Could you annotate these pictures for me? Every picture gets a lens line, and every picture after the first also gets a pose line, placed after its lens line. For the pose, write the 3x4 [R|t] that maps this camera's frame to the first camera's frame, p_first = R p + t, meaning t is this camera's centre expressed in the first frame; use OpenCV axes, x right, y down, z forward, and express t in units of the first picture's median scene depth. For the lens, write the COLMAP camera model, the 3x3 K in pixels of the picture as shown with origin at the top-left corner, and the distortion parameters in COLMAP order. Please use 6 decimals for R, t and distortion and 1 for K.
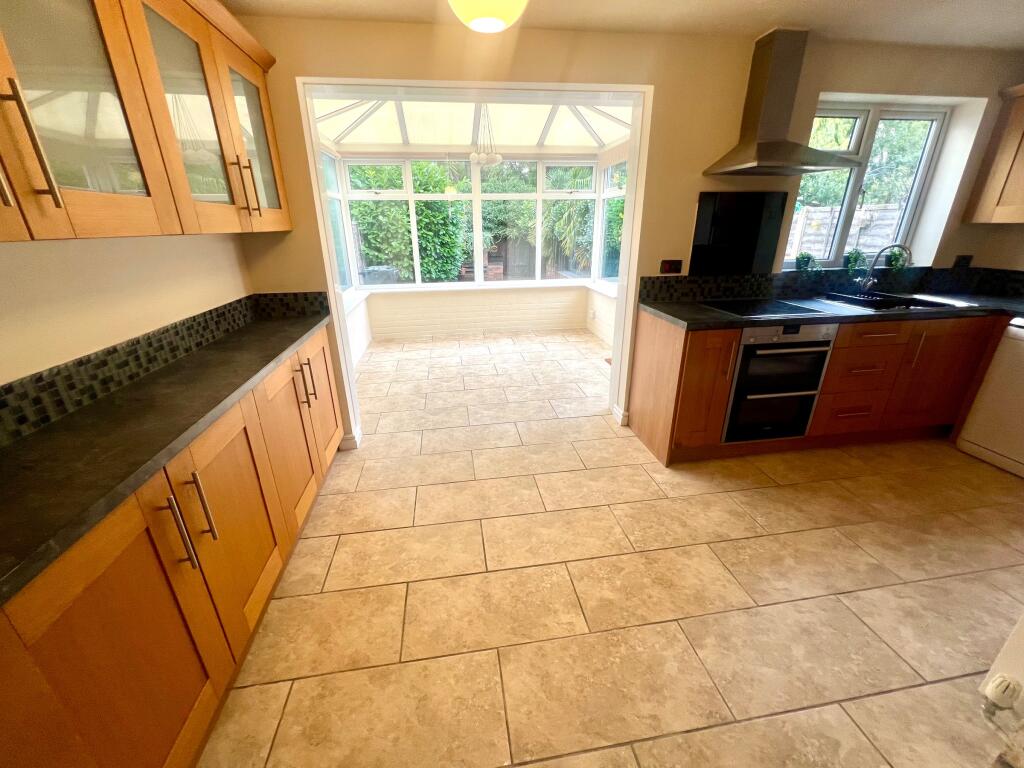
lens RADIAL K [[408.9, 0, 510.9], [0, 408.9, 380.1], [0, 0, 1]] dist [-0.004195, 0.000258]
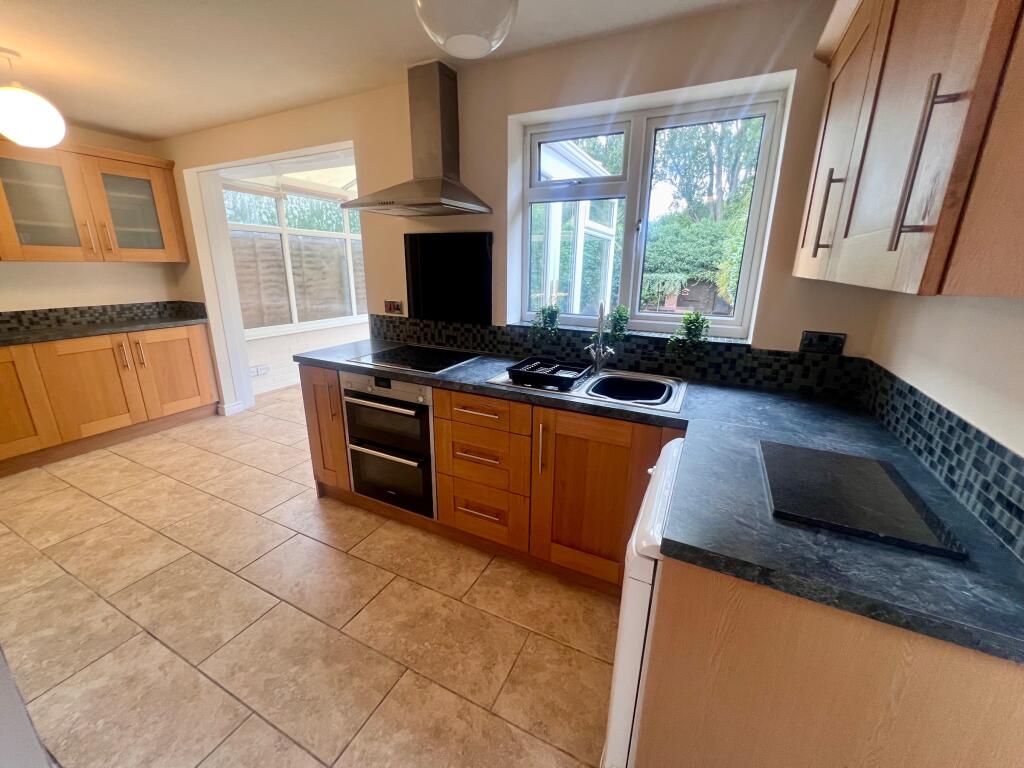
lens RADIAL K [[408.9, 0, 510.9], [0, 408.9, 380.1], [0, 0, 1]] dist [-0.004195, 0.000258]
pose [[0.819371, 0.178983, -0.544607, 1.204173], [-0.226096, 0.973898, -0.020099, -0.149802], [0.526794, 0.139602, 0.838451, 0.344699]]
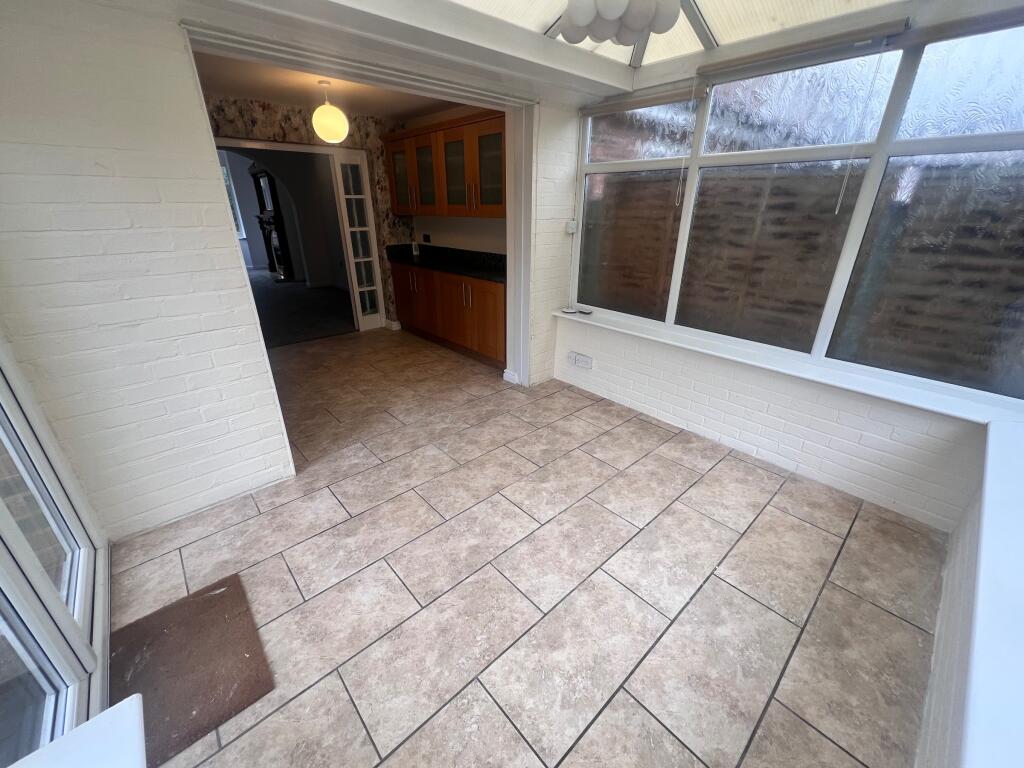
lens RADIAL K [[408.9, 0, 510.9], [0, 408.9, 380.1], [0, 0, 1]] dist [-0.004195, 0.000258]
pose [[-0.834595, 0.225884, -0.502422, 0.307735], [-0.188569, 0.739810, 0.645851, -0.755773], [0.517584, 0.633765, -0.574846, 1.886340]]
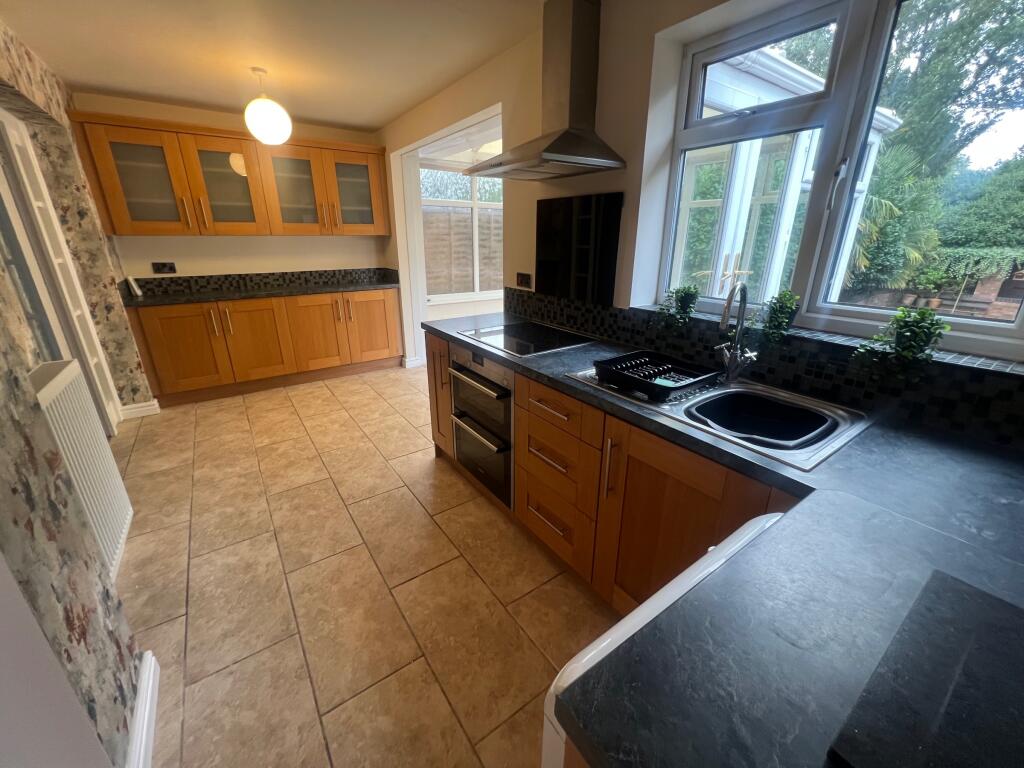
lens RADIAL K [[408.9, 0, 510.9], [0, 408.9, 380.1], [0, 0, 1]] dist [-0.004195, 0.000258]
pose [[0.444741, 0.312906, -0.839223, 1.248398], [-0.327347, 0.928953, 0.172887, -0.217798], [0.833696, 0.197828, 0.515573, 0.537931]]
